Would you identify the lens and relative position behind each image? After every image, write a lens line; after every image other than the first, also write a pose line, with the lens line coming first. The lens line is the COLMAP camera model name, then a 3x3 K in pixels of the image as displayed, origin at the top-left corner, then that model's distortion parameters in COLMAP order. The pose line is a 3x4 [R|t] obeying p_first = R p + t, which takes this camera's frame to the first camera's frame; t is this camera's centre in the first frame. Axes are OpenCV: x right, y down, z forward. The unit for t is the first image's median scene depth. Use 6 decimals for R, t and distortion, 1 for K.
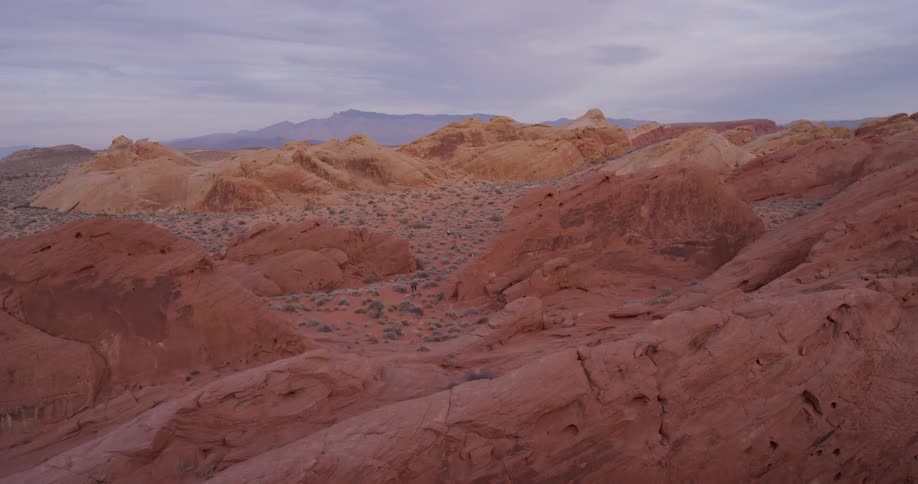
lens RADIAL K [[778.1, 0, 464.2], [0, 778.1, 243.5], [0, 0, 1]] dist [-0.095158, 0.094881]
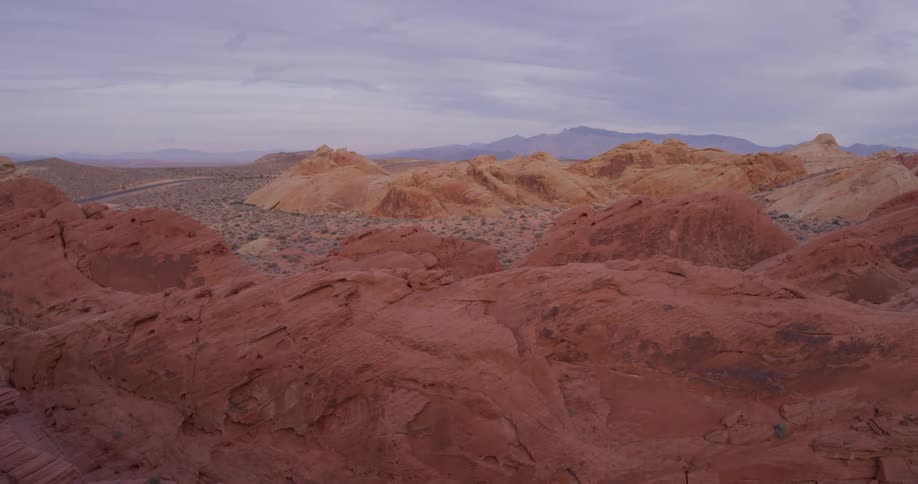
lens RADIAL K [[778.1, 0, 464.2], [0, 778.1, 243.5], [0, 0, 1]] dist [-0.095158, 0.094881]
pose [[0.957584, 0.065925, -0.280512, 0.202950], [-0.071765, 0.997365, -0.010586, 0.001354], [0.279075, 0.030268, 0.959792, -0.074387]]
